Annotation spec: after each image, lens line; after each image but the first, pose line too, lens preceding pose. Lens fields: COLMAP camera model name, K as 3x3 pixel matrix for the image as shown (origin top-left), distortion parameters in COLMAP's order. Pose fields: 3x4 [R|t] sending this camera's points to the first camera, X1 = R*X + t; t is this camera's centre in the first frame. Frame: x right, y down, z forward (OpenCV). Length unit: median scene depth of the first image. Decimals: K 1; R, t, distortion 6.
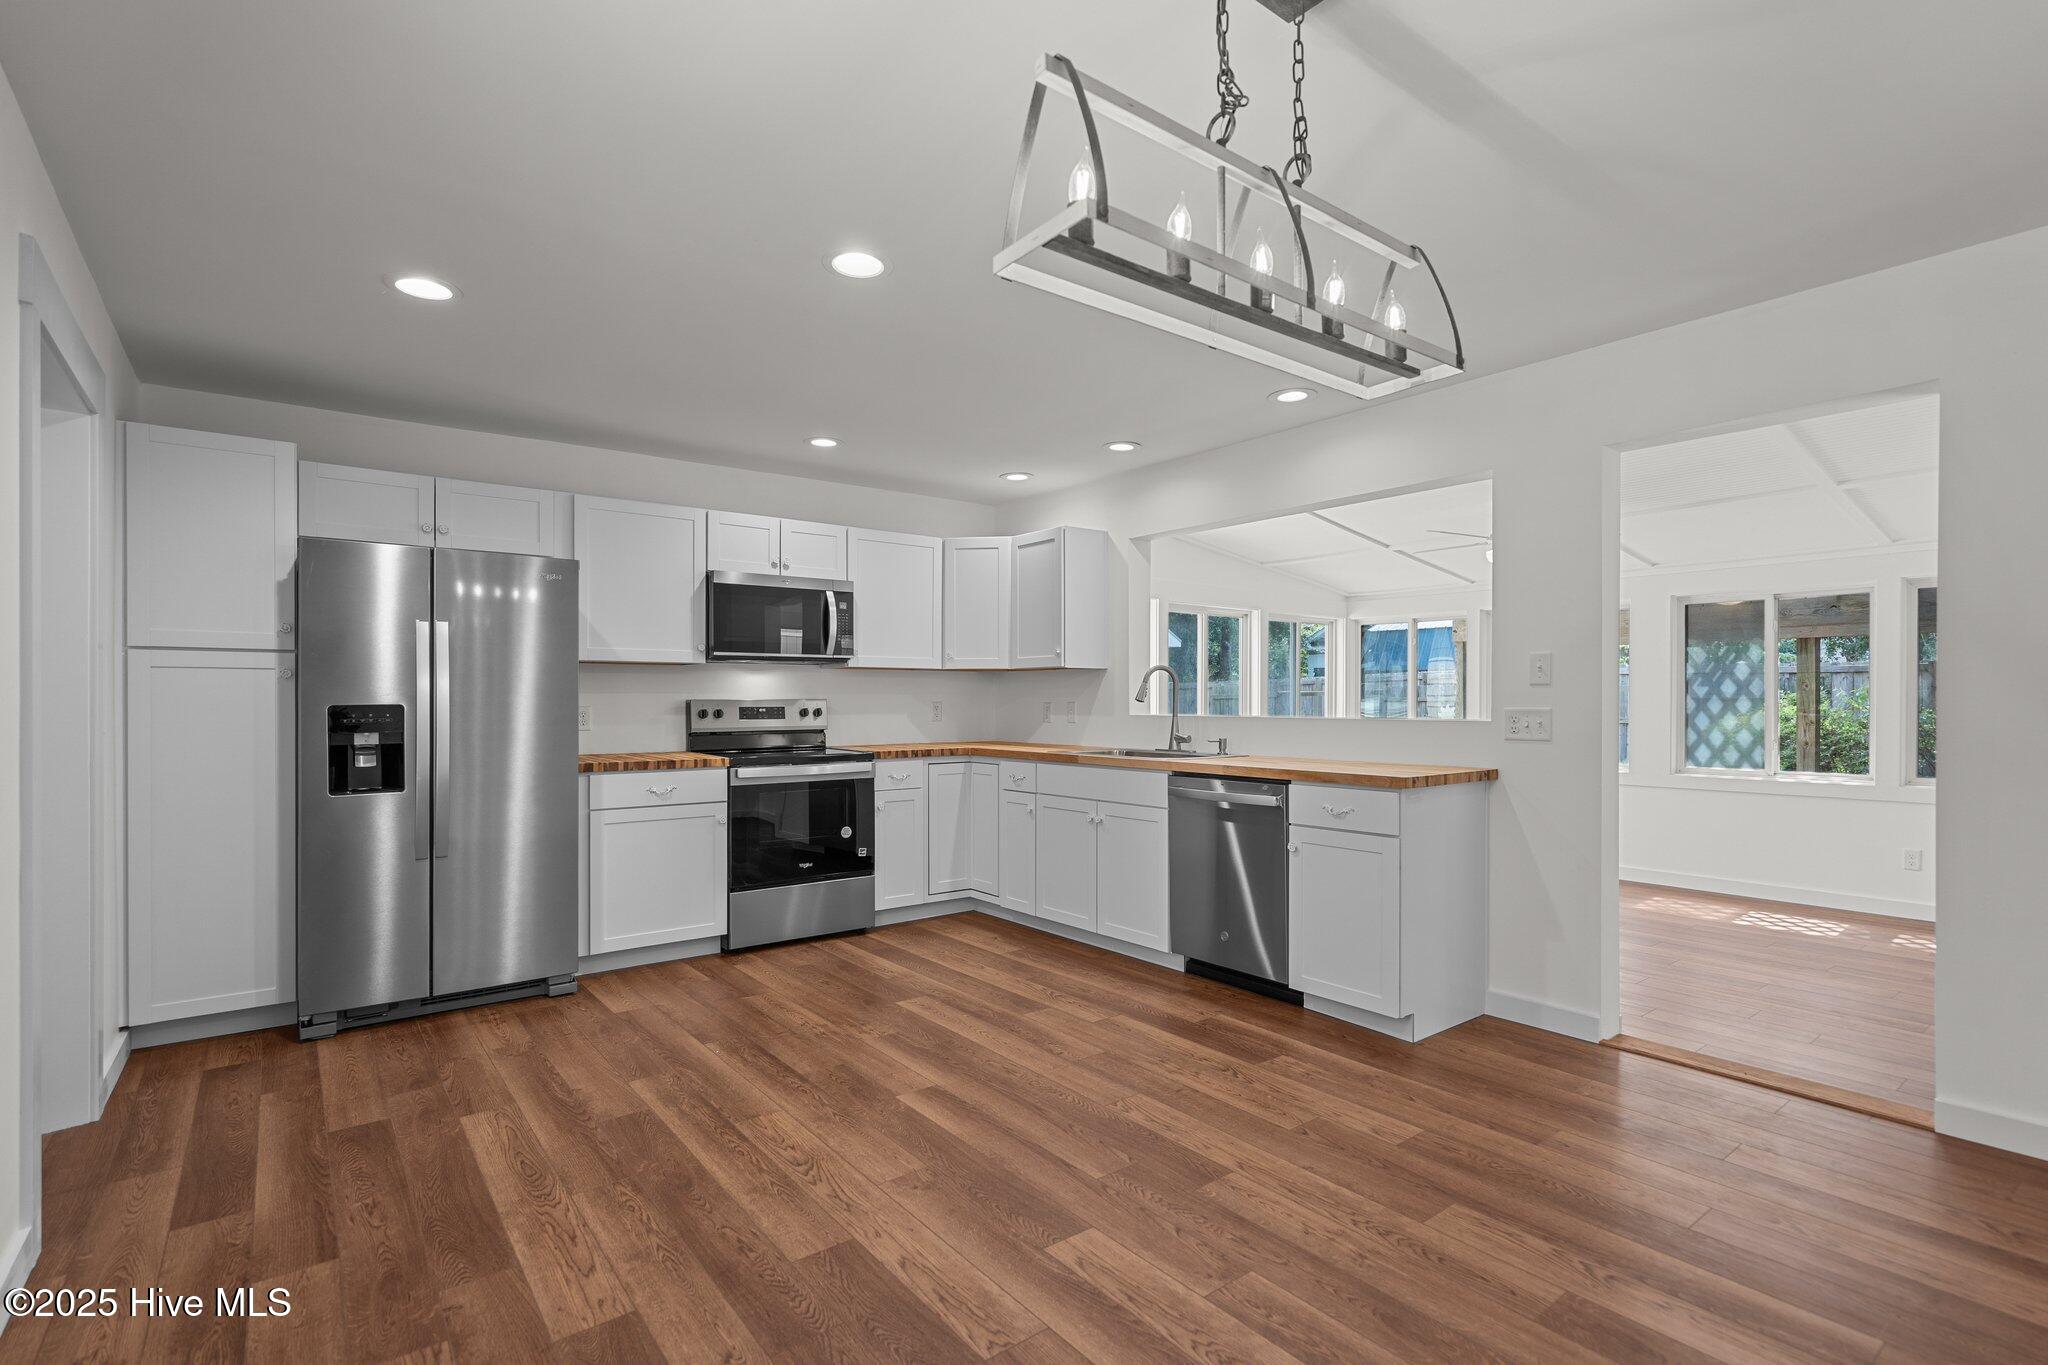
lens RADIAL K [[948.0, 0, 1007.7], [0, 948.0, 700.2], [0, 0, 1]] dist [-0.002910, 0.002513]
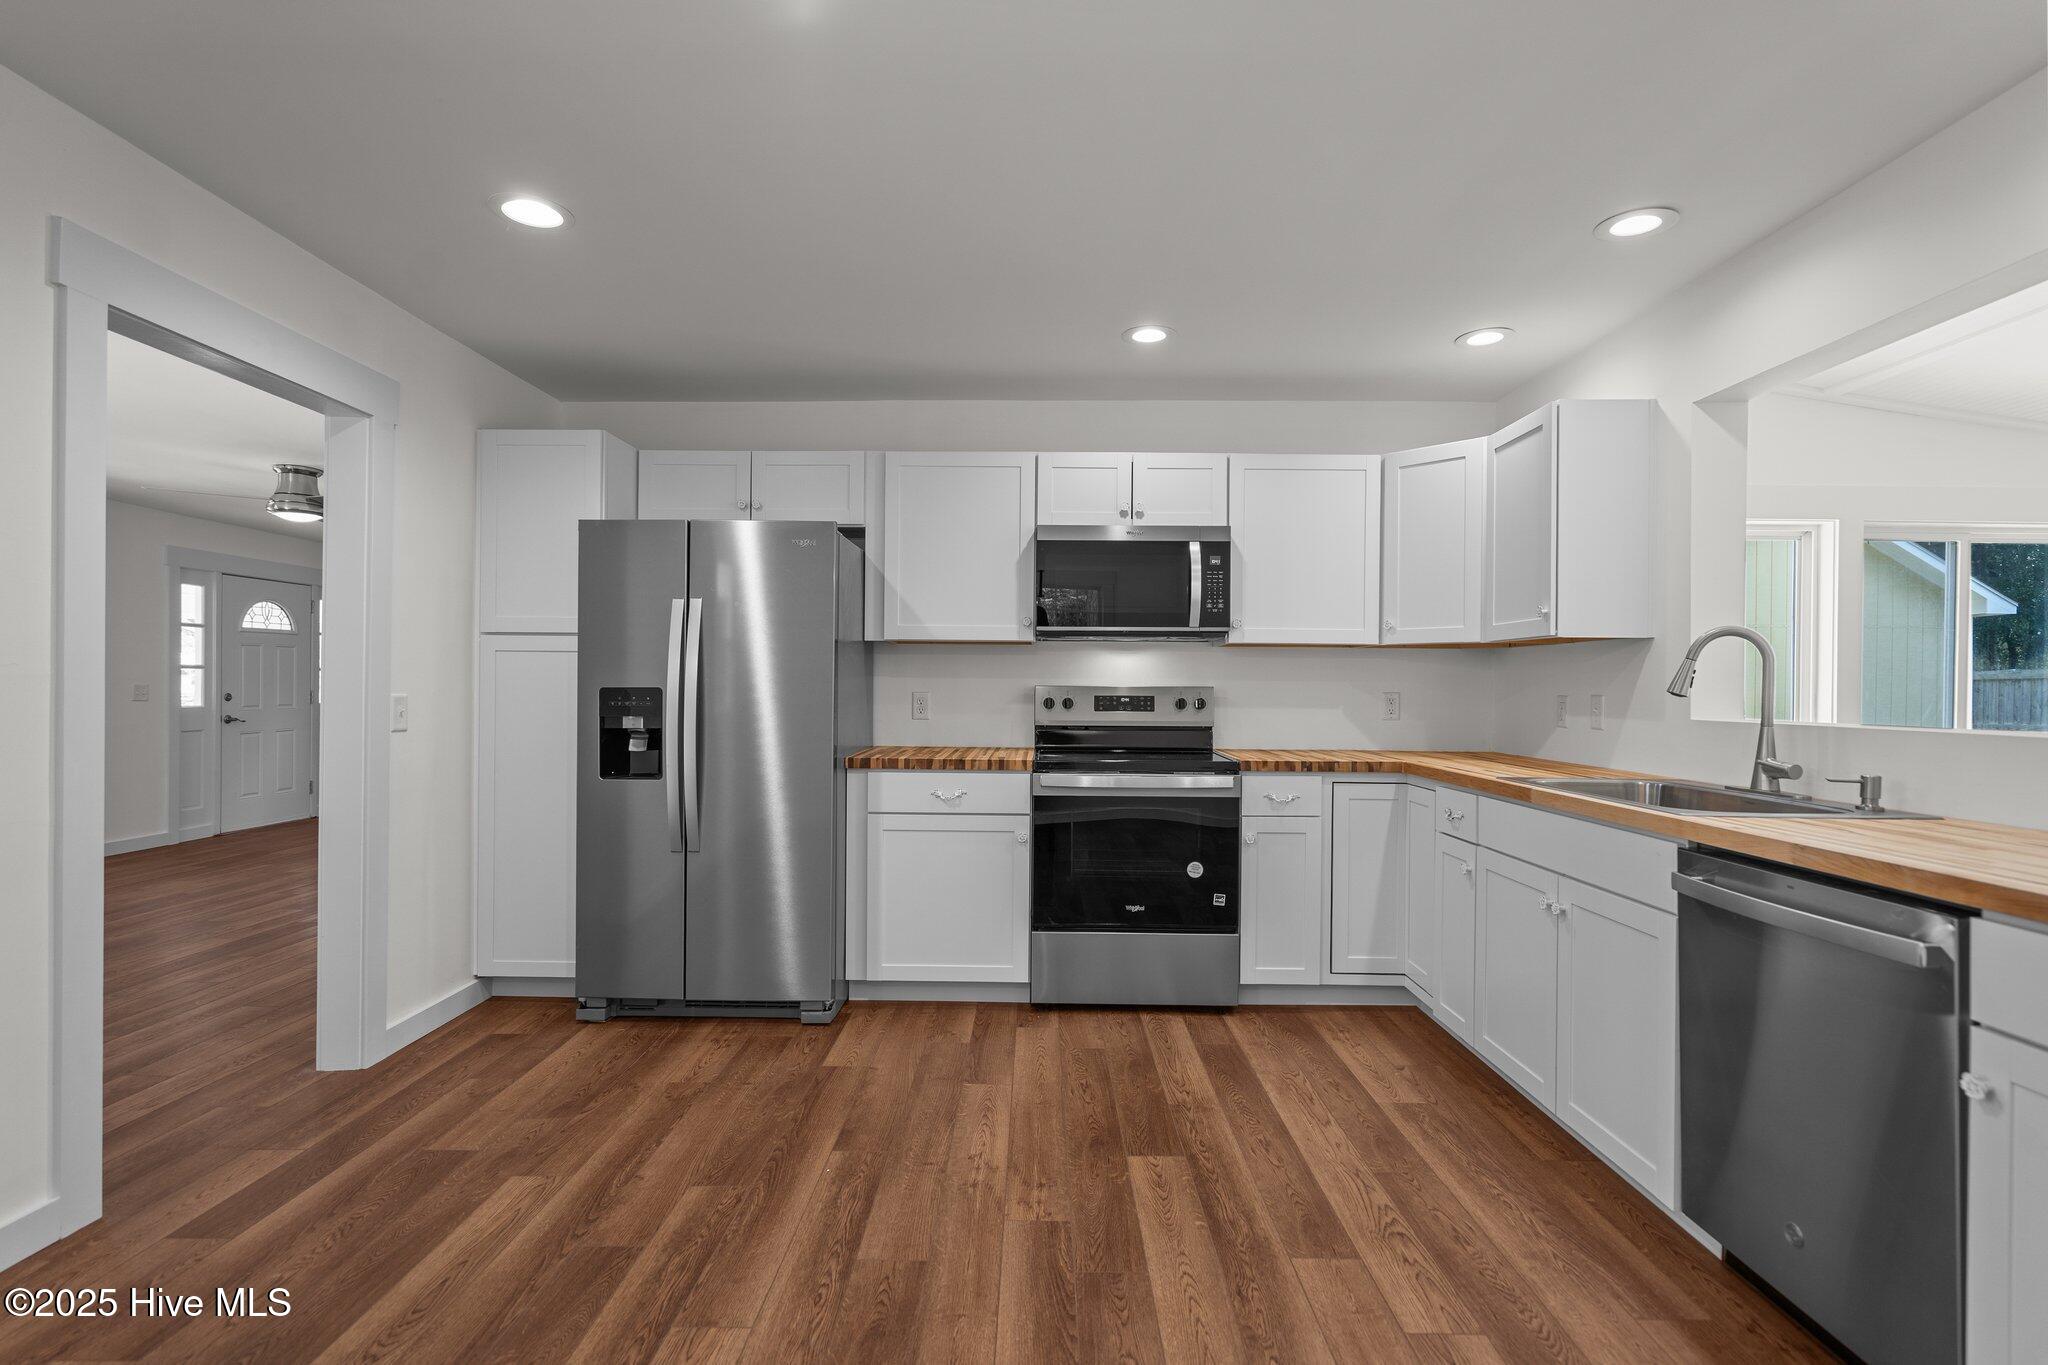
lens RADIAL K [[948.0, 0, 1028.1], [0, 948.0, 684.4], [0, 0, 1]] dist [-0.002910, 0.002513]
pose [[0.791989, 0.006951, -0.610496, 0.204549], [-0.008661, 0.999962, 0.000148, -0.002014], [0.610474, 0.005170, 0.792019, 0.415670]]
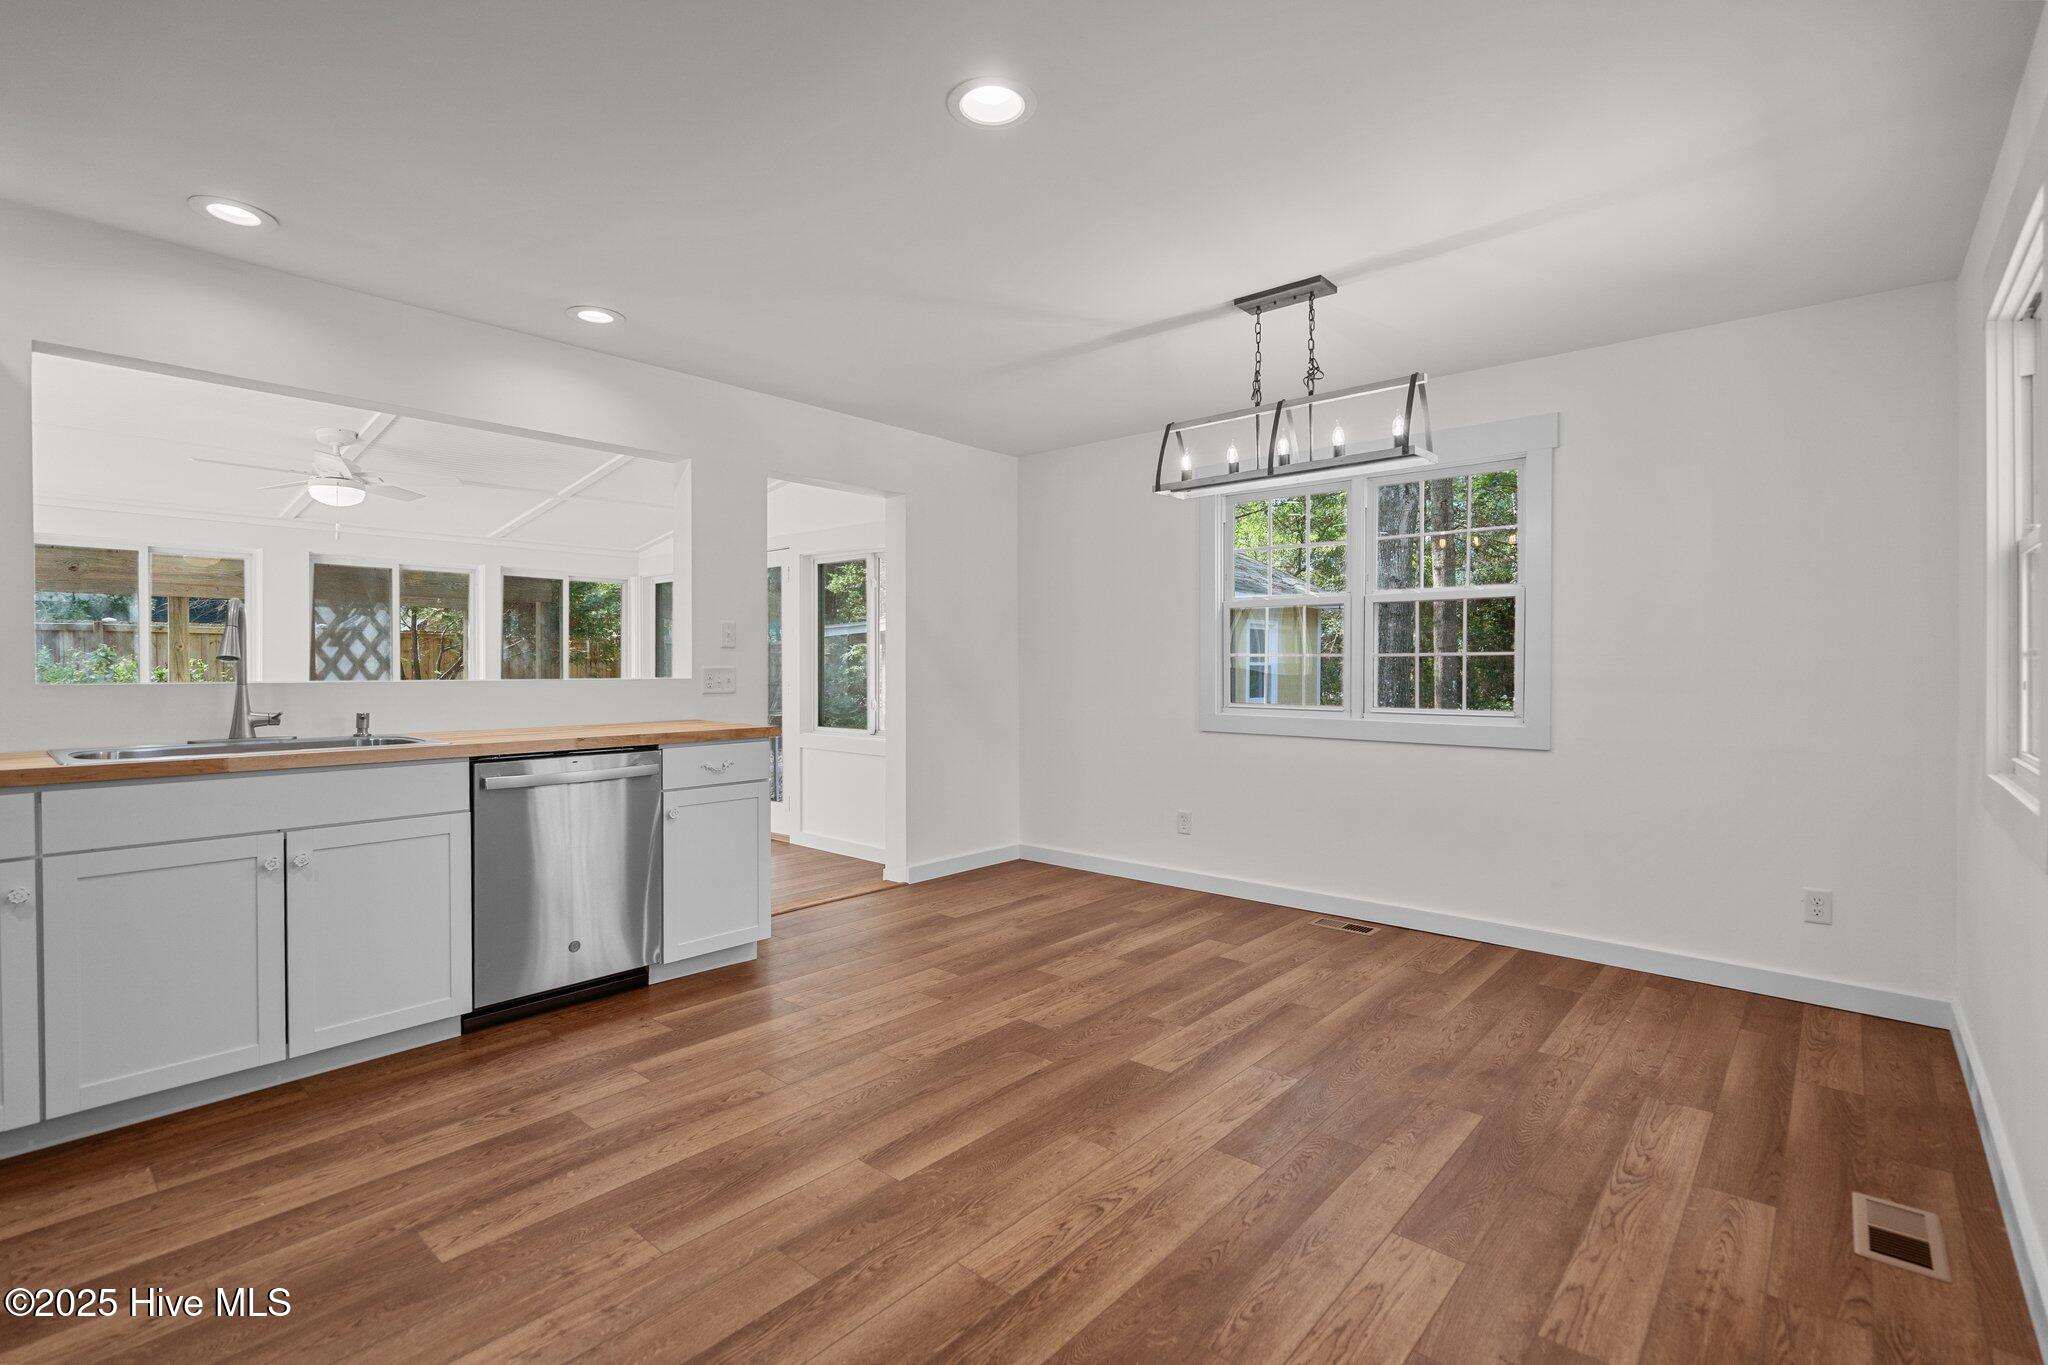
lens RADIAL K [[948.0, 0, 1032.2], [0, 948.0, 661.4], [0, 0, 1]] dist [-0.002910, 0.002513]
pose [[-0.207932, 0.004365, 0.978133, -0.624669], [-0.003529, 0.999980, -0.005213, 0.005356], [-0.978137, -0.004536, -0.207913, 0.747952]]
